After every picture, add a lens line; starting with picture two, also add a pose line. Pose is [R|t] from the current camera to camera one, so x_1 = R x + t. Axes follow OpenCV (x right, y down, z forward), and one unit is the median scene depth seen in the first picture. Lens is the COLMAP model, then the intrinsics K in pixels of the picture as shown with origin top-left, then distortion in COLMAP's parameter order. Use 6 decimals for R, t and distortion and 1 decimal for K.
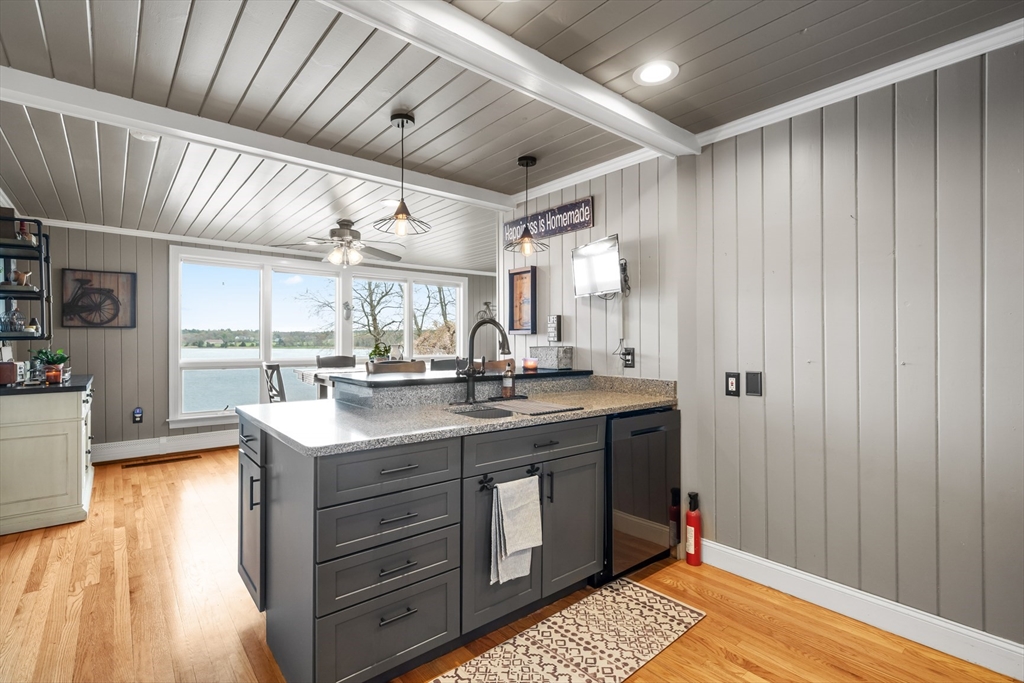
lens RADIAL K [[475.0, 0, 507.1], [0, 475.0, 340.3], [0, 0, 1]] dist [0.002224, -0.000388]
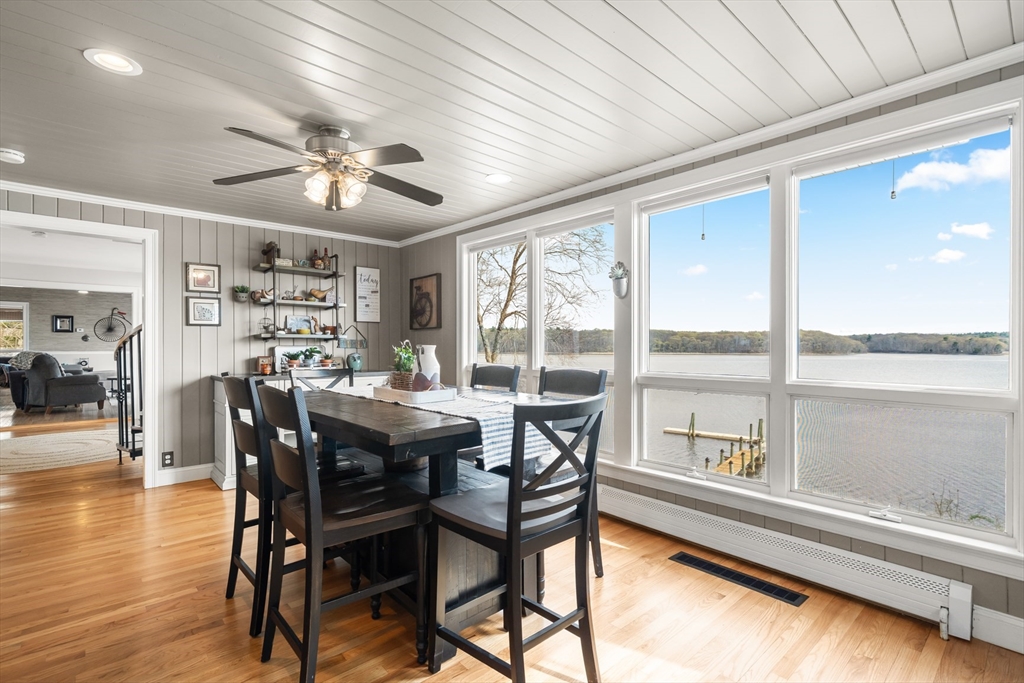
lens RADIAL K [[475.0, 0, 487.6], [0, 475.0, 329.1], [0, 0, 1]] dist [0.002224, -0.000388]
pose [[-0.003590, -0.034131, -0.999411, 0.161080], [-0.001363, 0.999417, -0.034127, 0.007229], [0.999993, 0.001240, -0.003634, 0.873447]]
